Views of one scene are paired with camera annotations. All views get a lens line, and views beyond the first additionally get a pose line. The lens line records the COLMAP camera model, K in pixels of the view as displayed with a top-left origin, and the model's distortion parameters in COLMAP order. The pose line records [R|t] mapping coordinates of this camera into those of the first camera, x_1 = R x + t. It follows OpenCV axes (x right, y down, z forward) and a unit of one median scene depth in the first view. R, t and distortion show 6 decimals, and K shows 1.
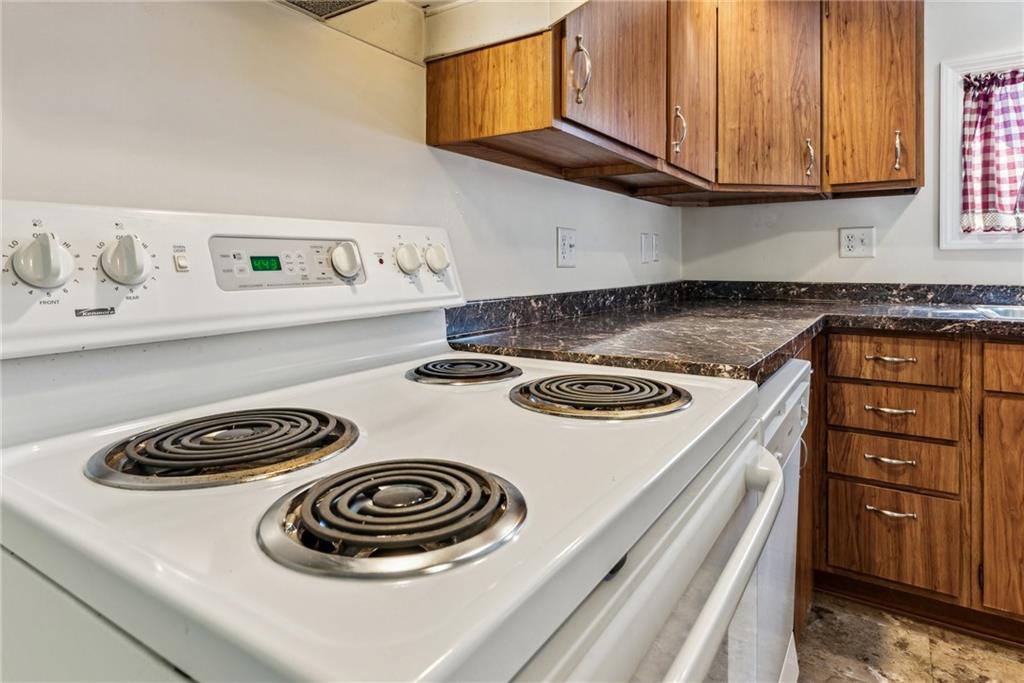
lens RADIAL K [[591.5, 0, 499.7], [0, 591.5, 266.5], [0, 0, 1]] dist [0.003550, 0.001601]
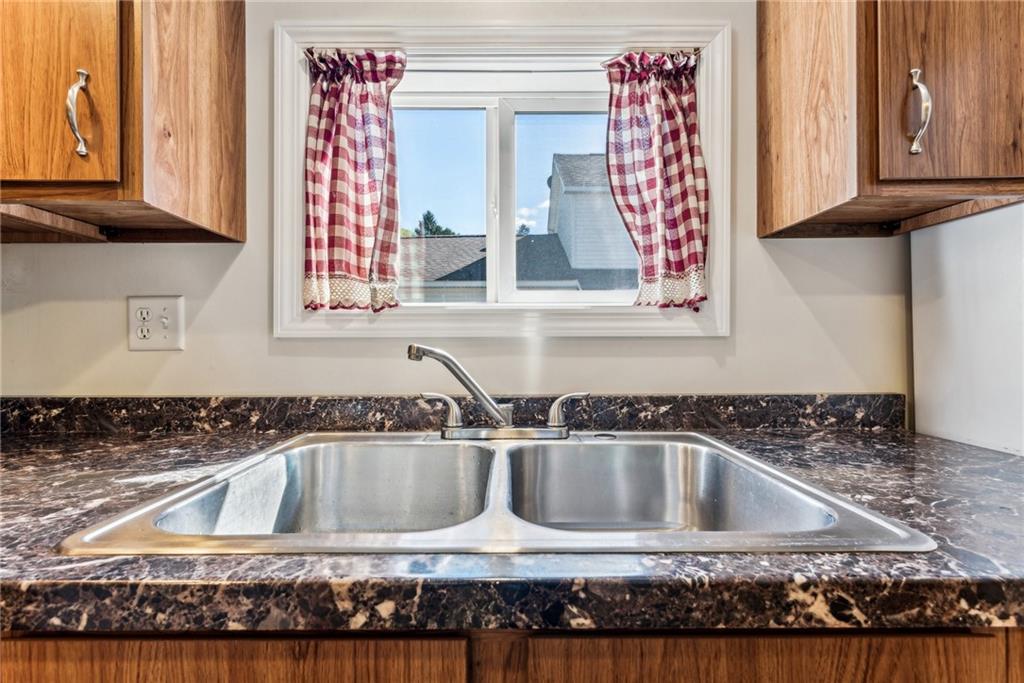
lens RADIAL K [[466.1, 0, 510.0], [0, 466.1, 342.4], [0, 0, 1]] dist [0.000195, -0.000105]
pose [[0.826338, 0.003912, 0.563161, 0.688052], [0.001212, 0.999961, -0.008725, -0.019884], [-0.563173, 0.007892, 0.826301, 0.493416]]
